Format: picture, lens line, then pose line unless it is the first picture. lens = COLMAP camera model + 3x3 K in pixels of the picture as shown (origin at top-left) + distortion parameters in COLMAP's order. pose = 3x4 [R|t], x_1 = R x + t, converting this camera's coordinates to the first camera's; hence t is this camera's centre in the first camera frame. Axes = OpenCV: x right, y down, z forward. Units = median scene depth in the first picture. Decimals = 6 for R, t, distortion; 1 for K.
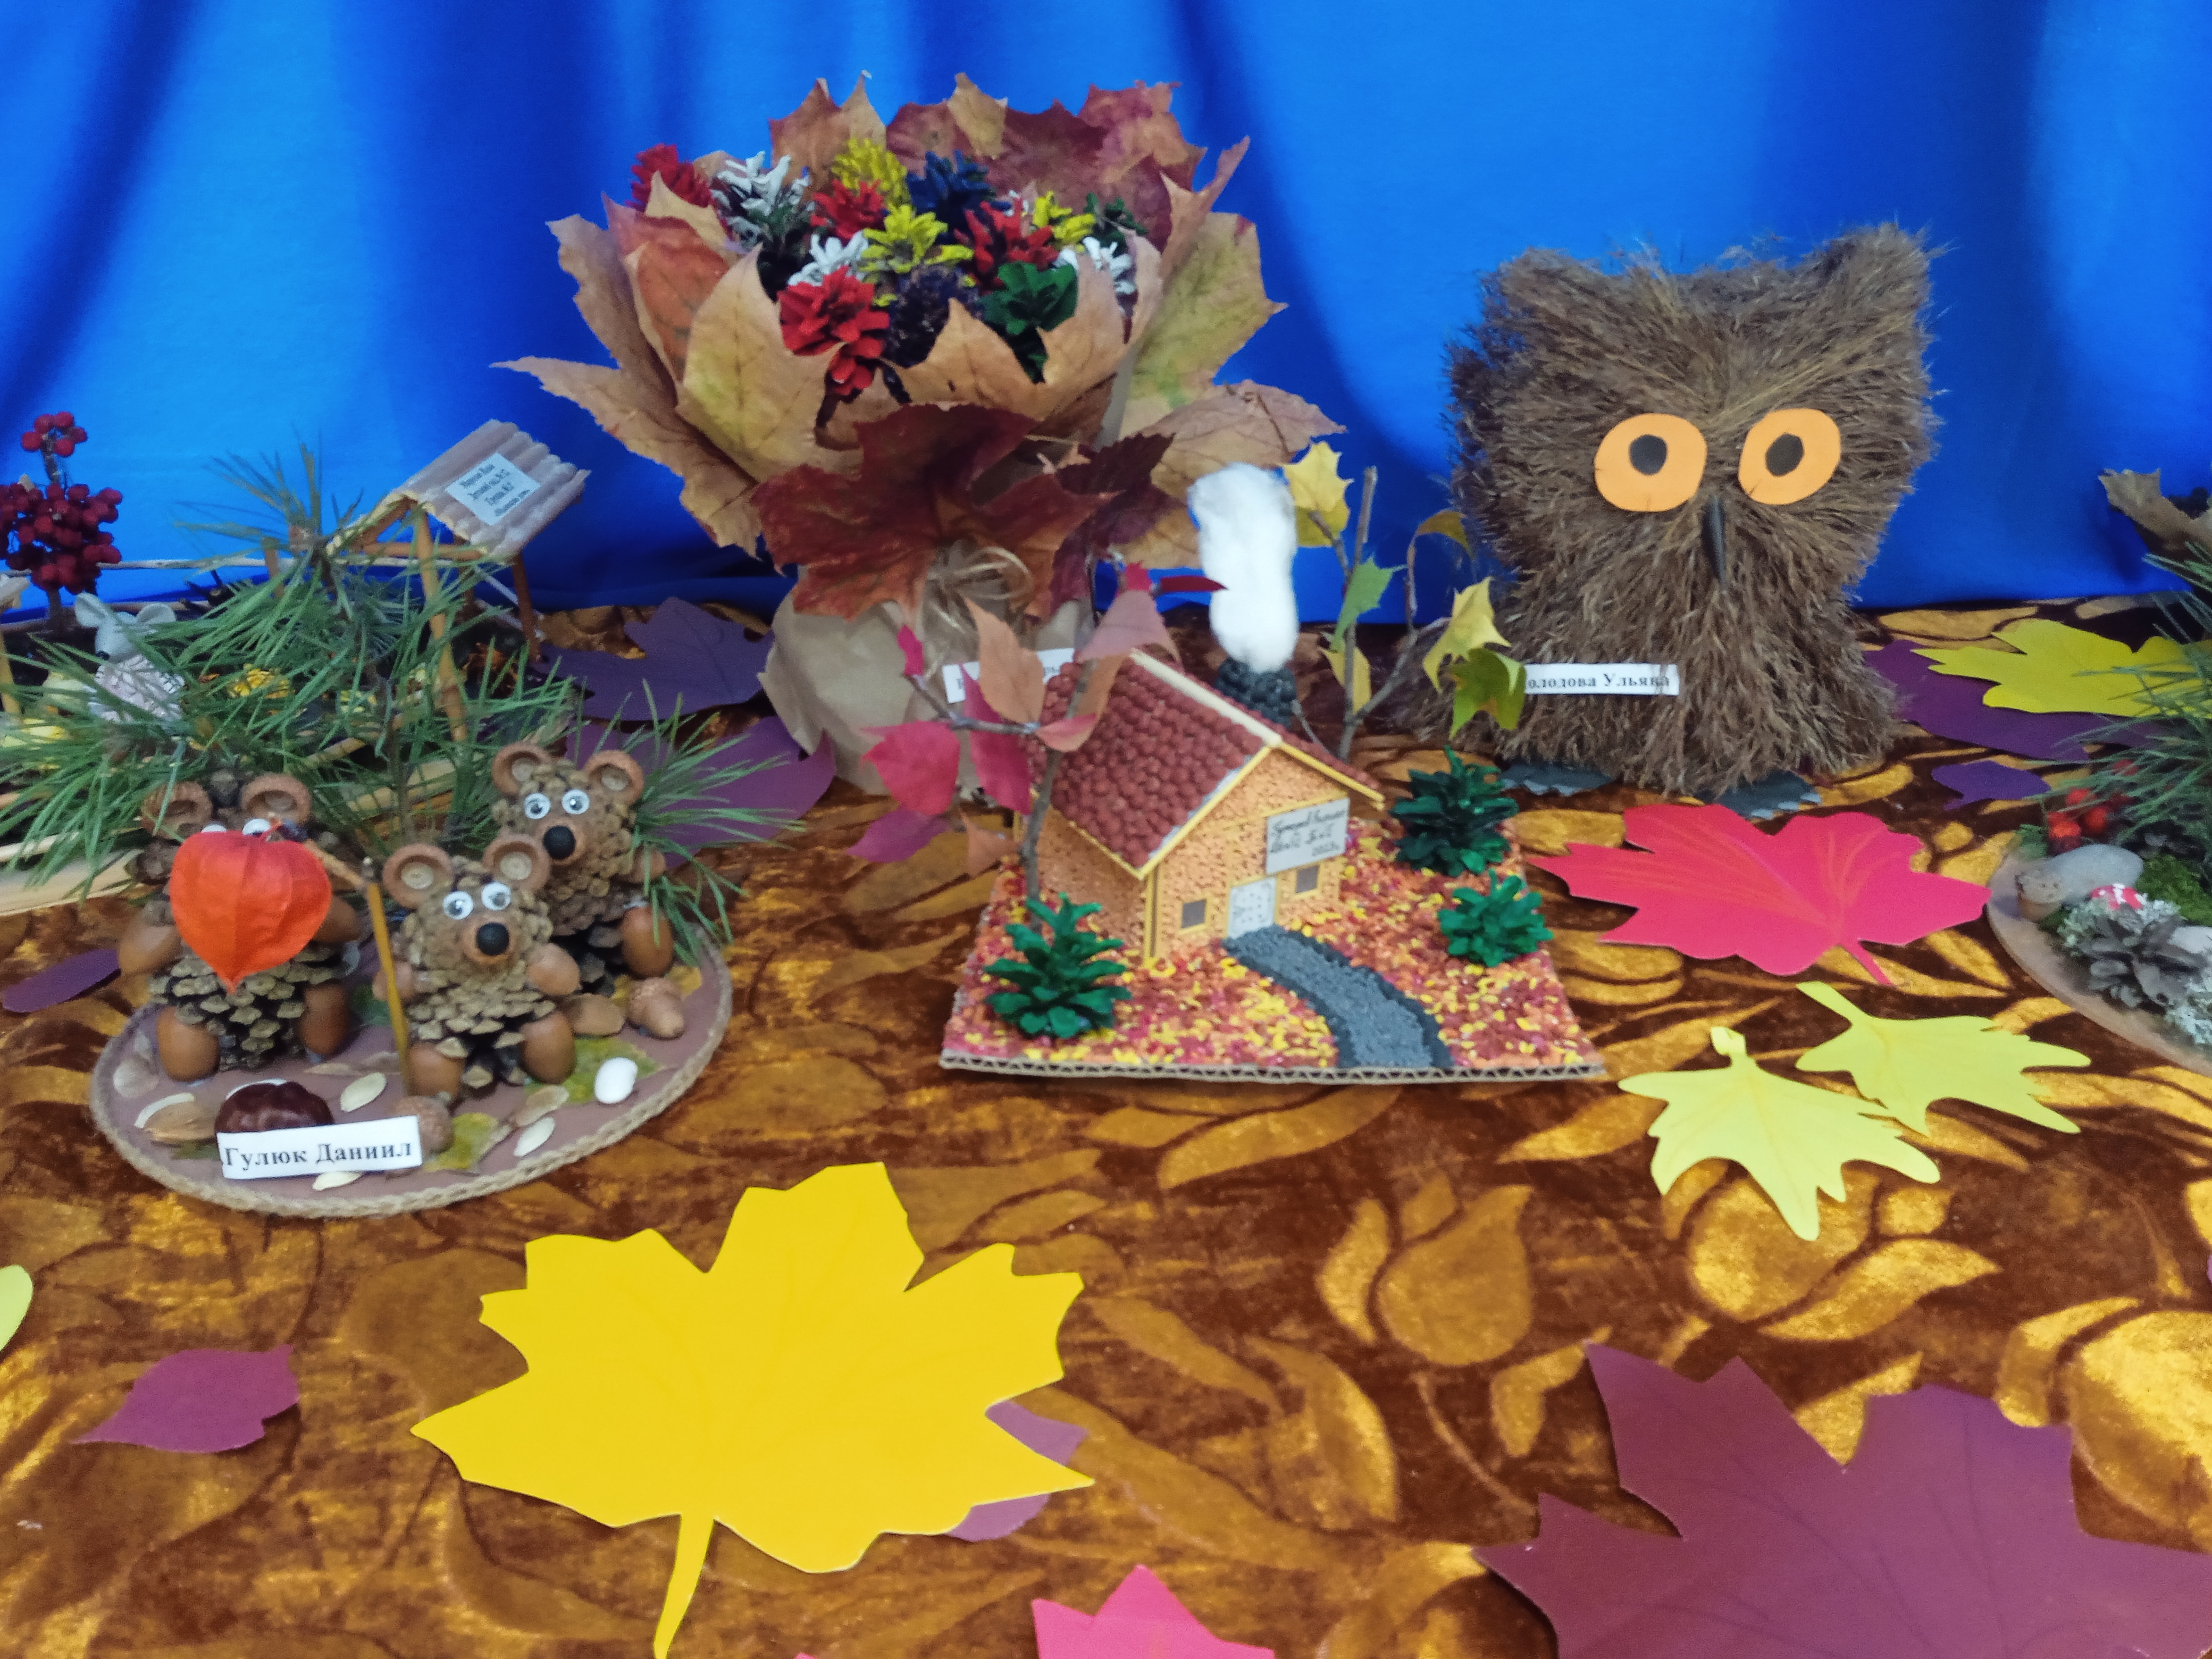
lens RADIAL K [[1857.6, 0, 1105.8], [0, 1857.6, 788.2], [0, 0, 1]] dist [0.121850, -0.192991]
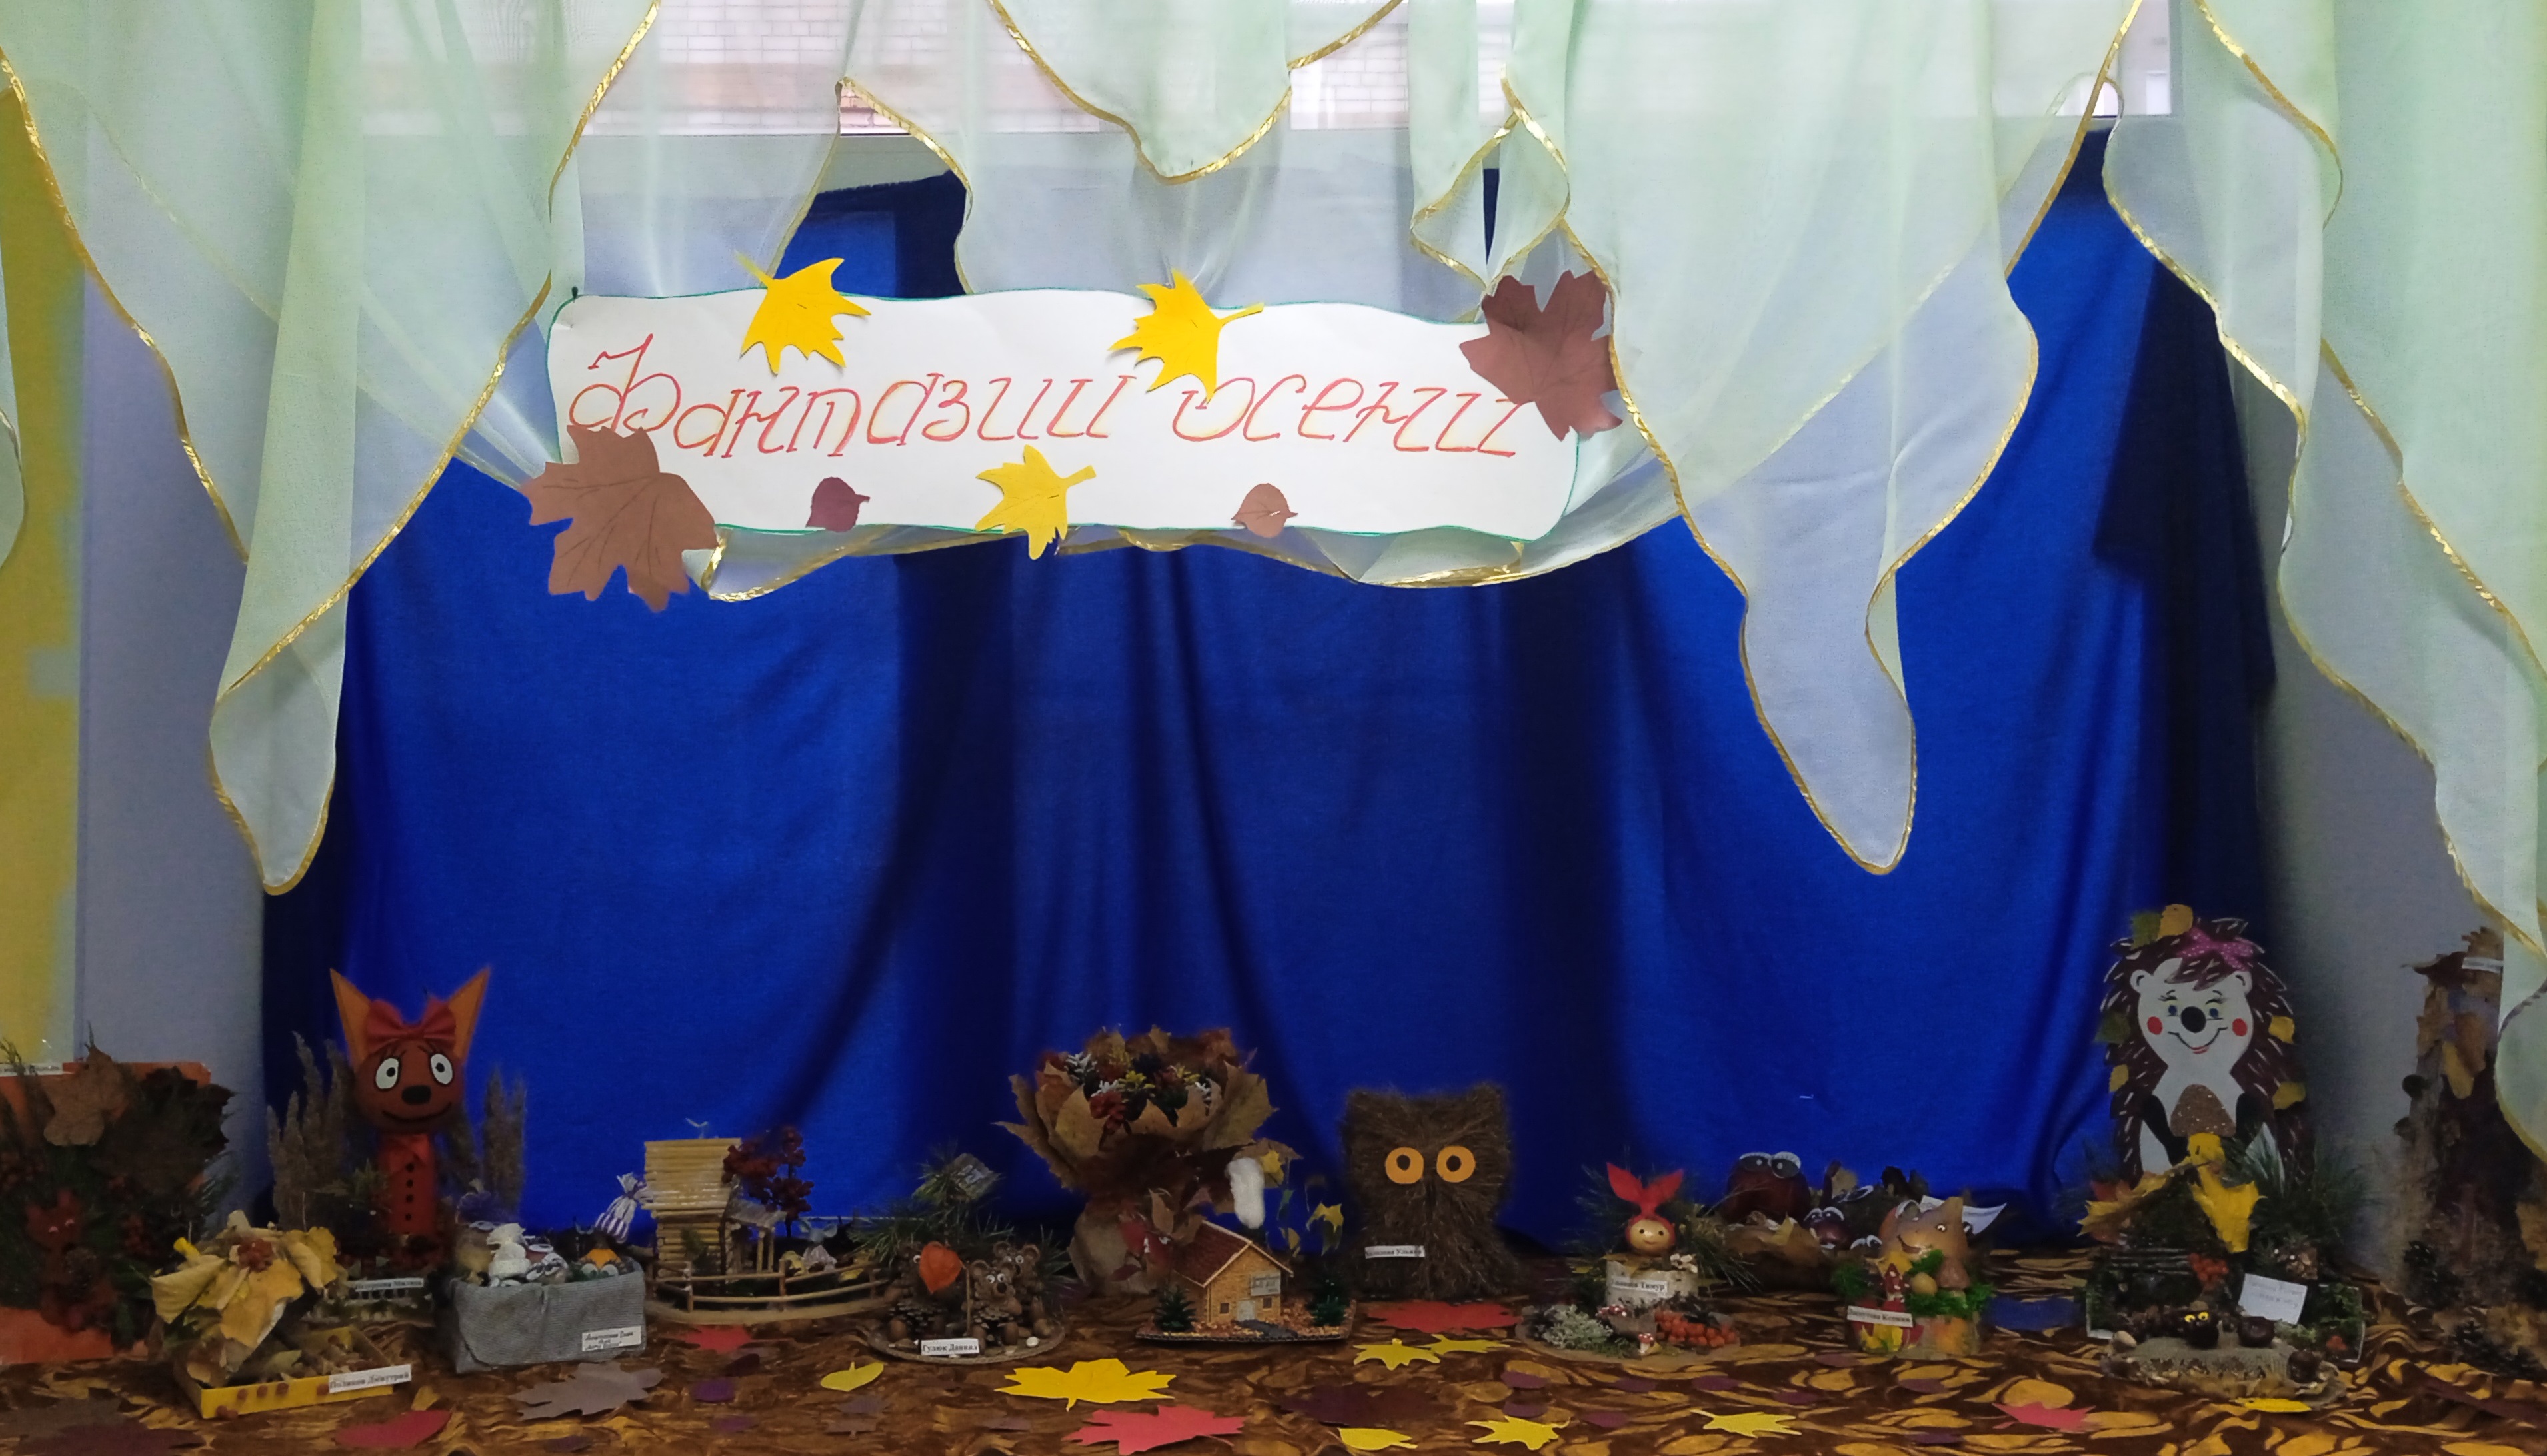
lens RADIAL K [[2341.9, 0, 1136.3], [0, 2341.9, 723.5], [0, 0, 1]] dist [0.108022, -0.010469]
pose [[0.996249, -0.006671, -0.086272, 0.239560], [-0.031313, 0.901657, -0.431317, 0.855562], [0.080665, 0.432401, 0.898066, -2.763942]]
